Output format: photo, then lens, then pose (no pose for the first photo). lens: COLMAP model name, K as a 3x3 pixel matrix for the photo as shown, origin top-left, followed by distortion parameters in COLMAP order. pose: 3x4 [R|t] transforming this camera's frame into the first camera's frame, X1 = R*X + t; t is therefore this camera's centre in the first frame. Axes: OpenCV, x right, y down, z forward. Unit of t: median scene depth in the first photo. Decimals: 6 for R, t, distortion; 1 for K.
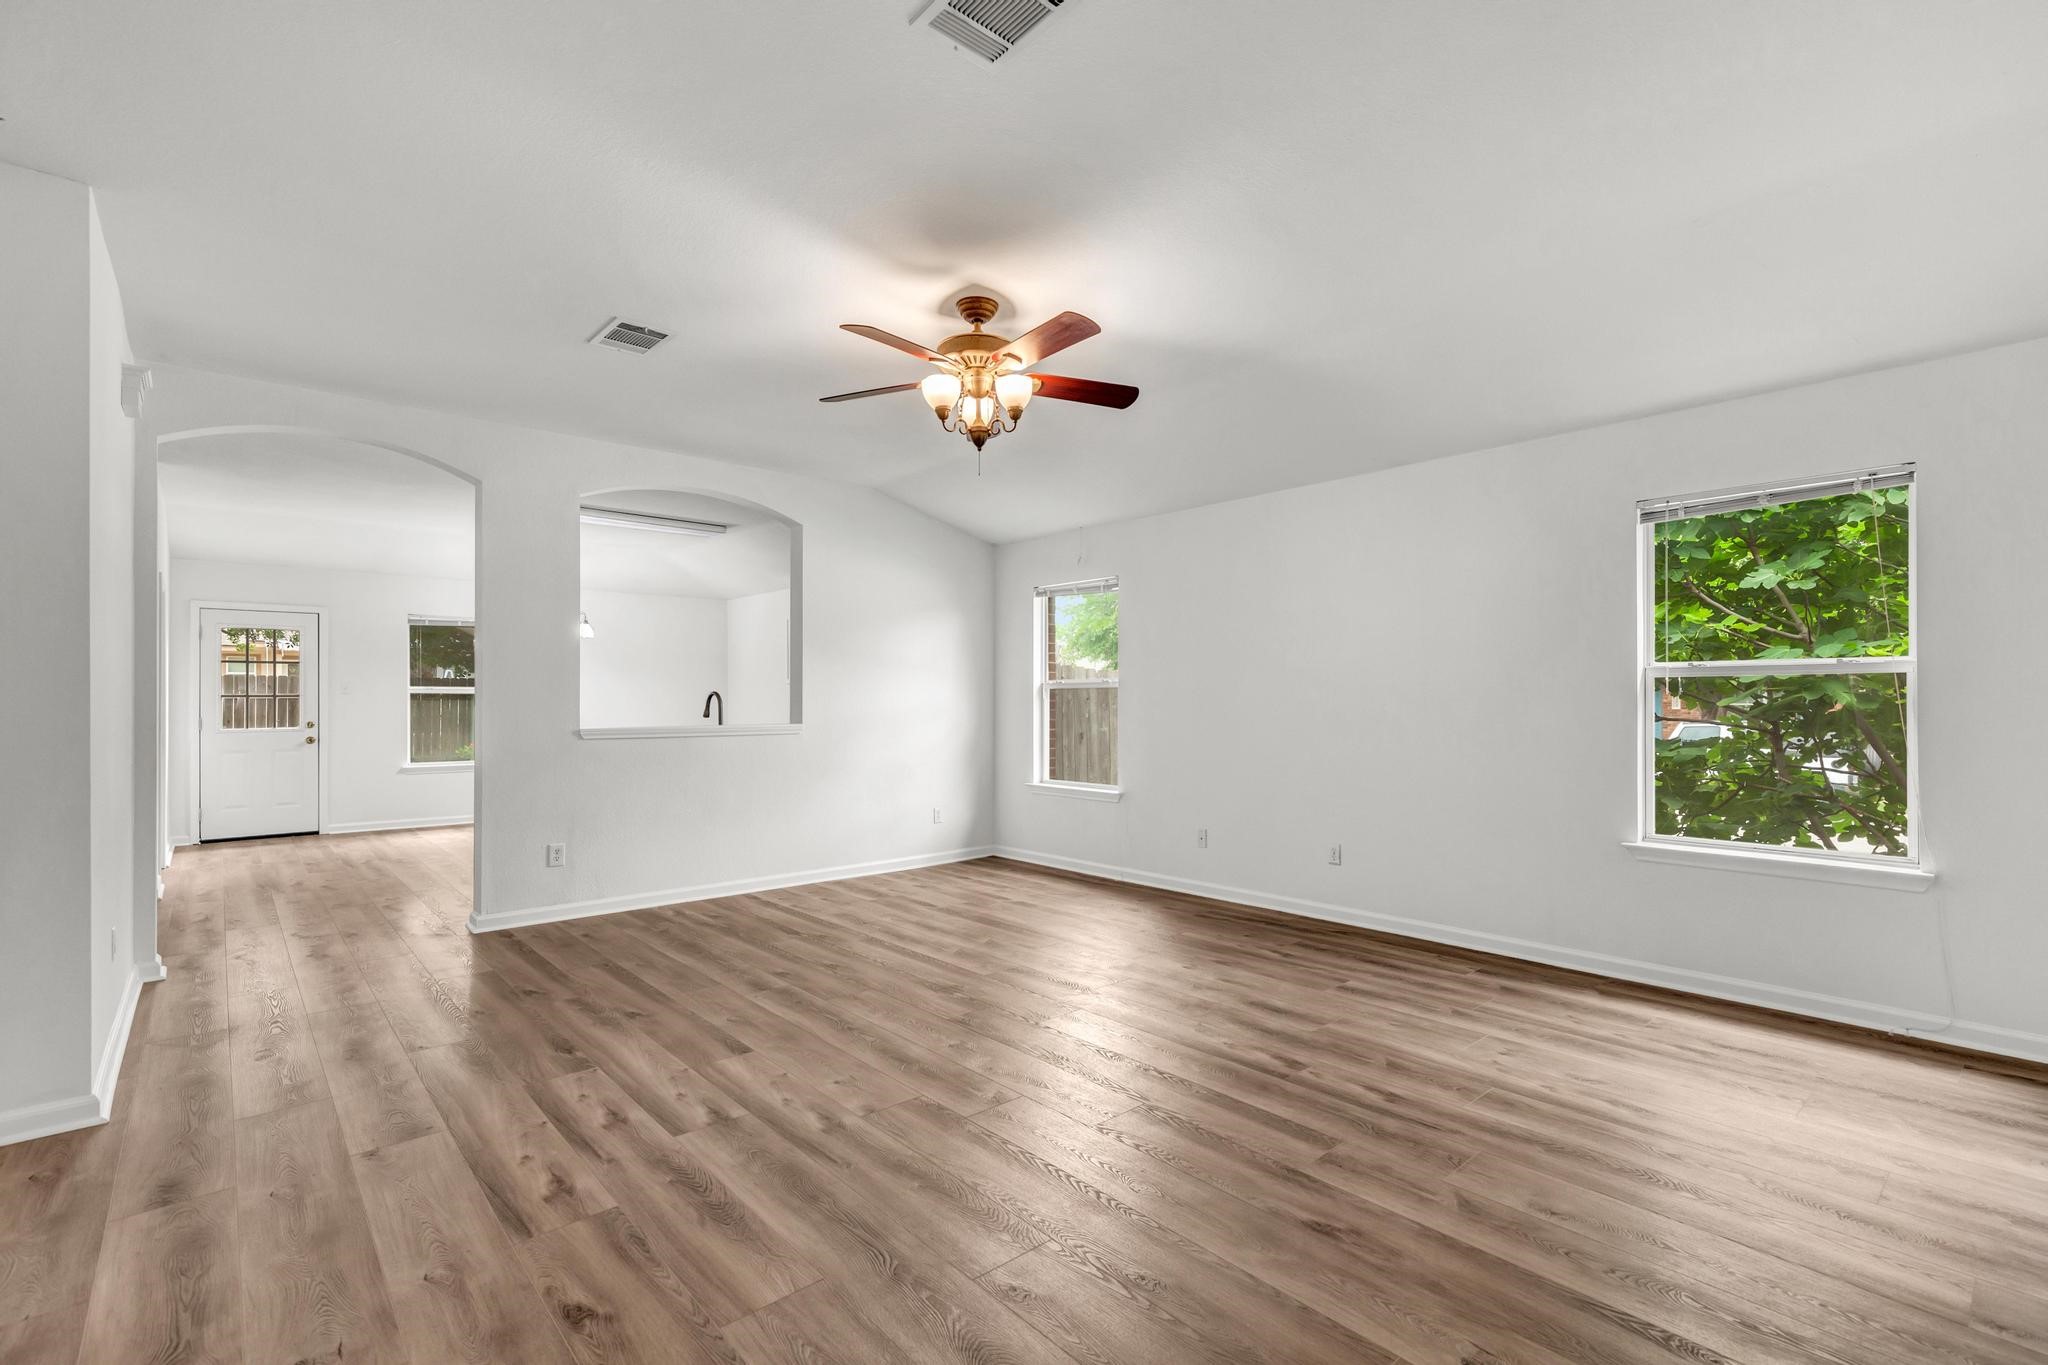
lens RADIAL K [[924.8, 0, 1037.0], [0, 924.8, 702.2], [0, 0, 1]] dist [0.009819, -0.000839]
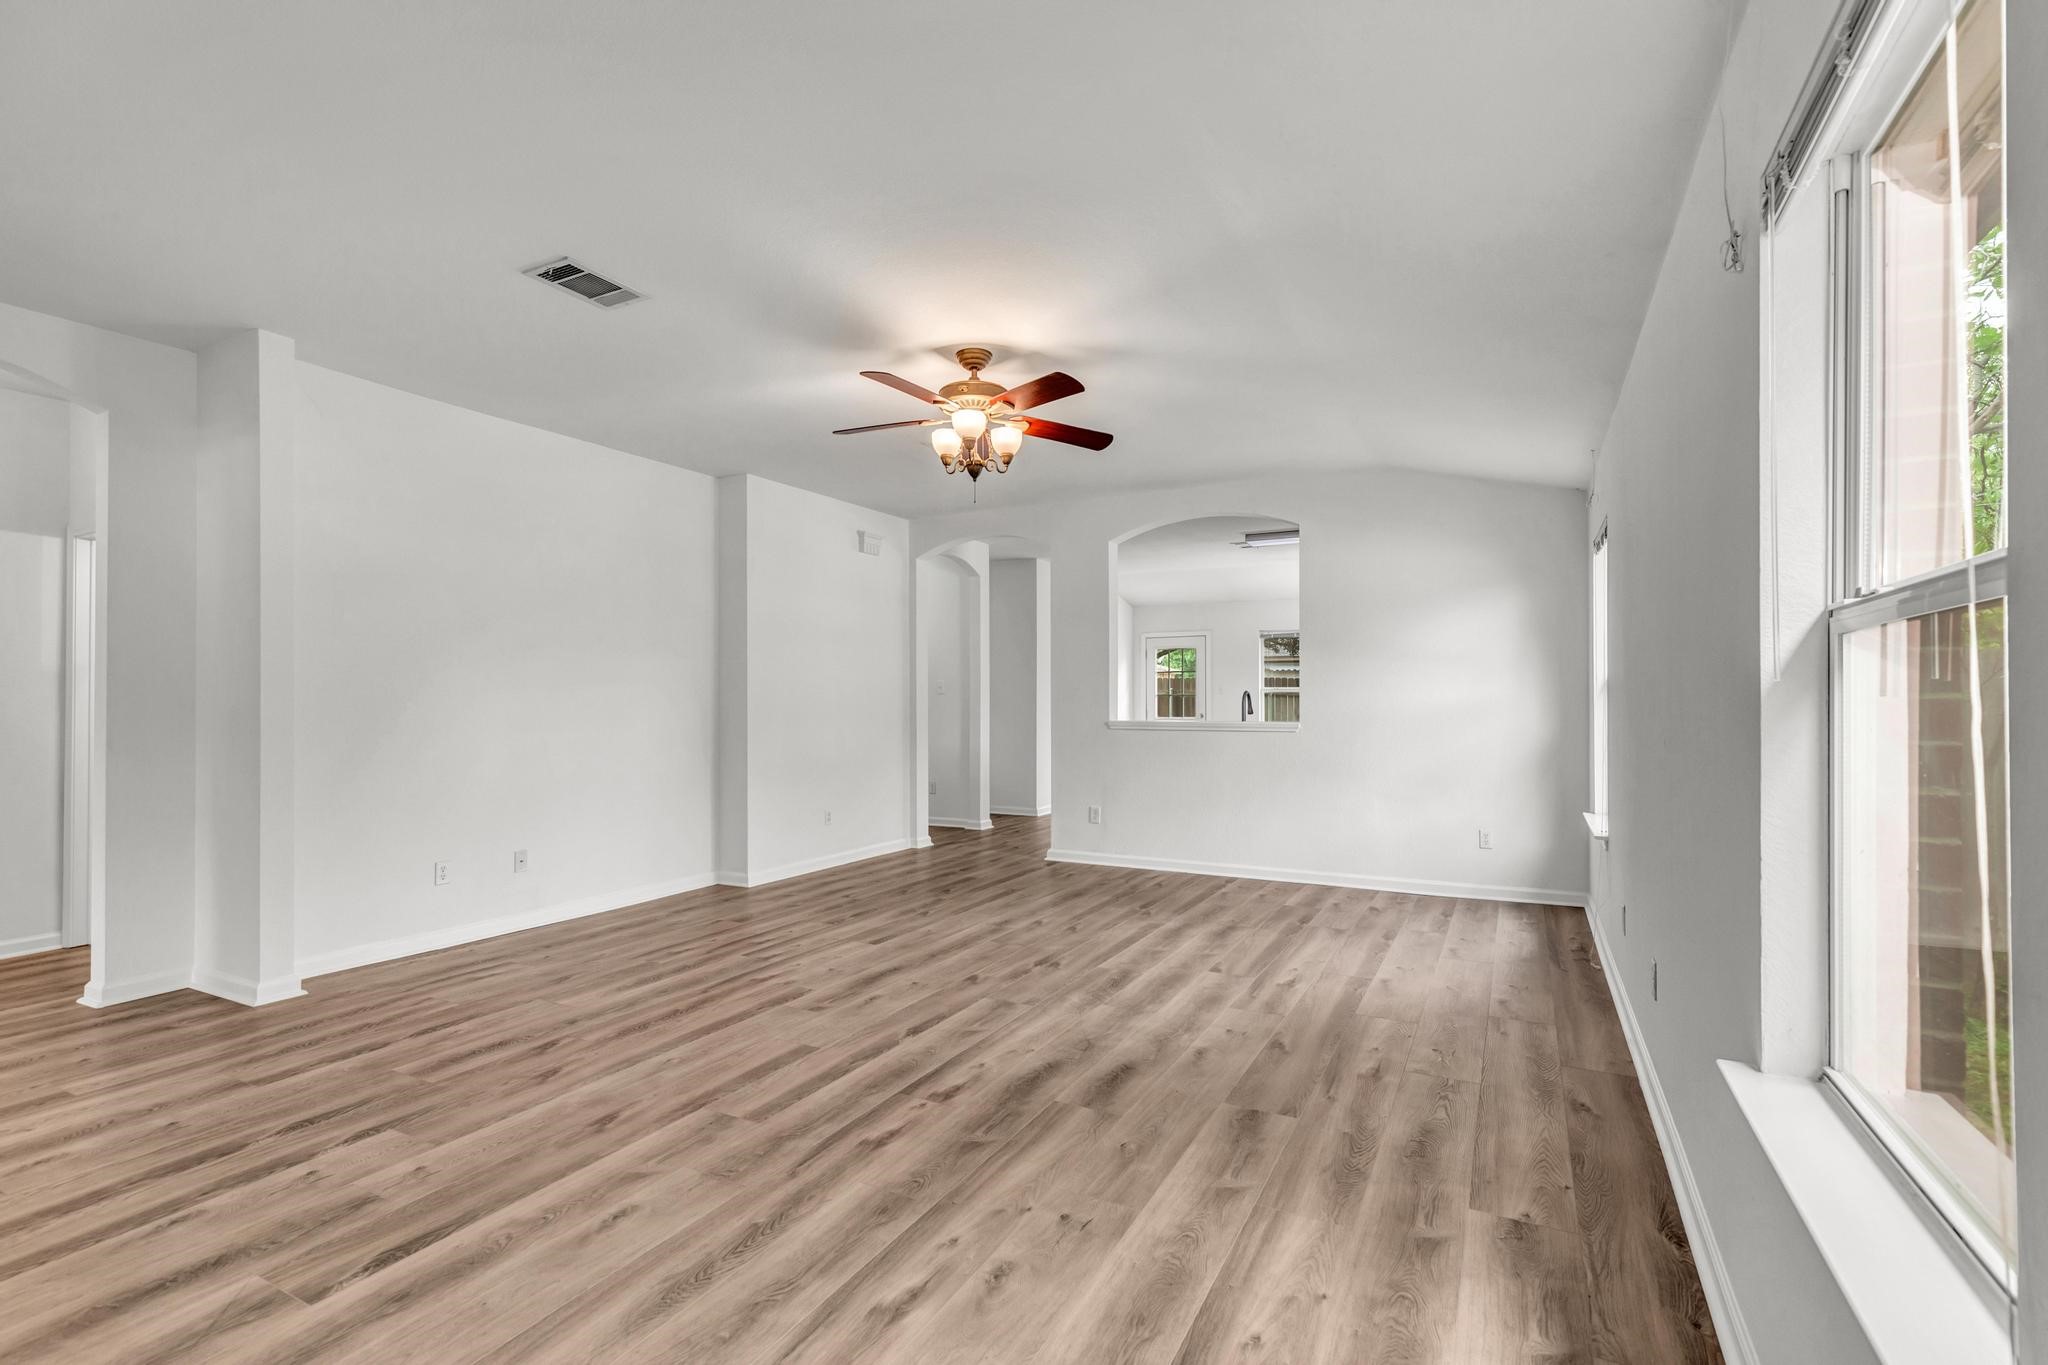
lens RADIAL K [[924.8, 0, 1032.8], [0, 924.8, 692.8], [0, 0, 1]] dist [0.009819, -0.000839]
pose [[0.349486, -0.006333, -0.936920, 1.117869], [0.000131, 0.999977, -0.006710, -0.002937], [0.936942, 0.002222, 0.349479, 0.725879]]
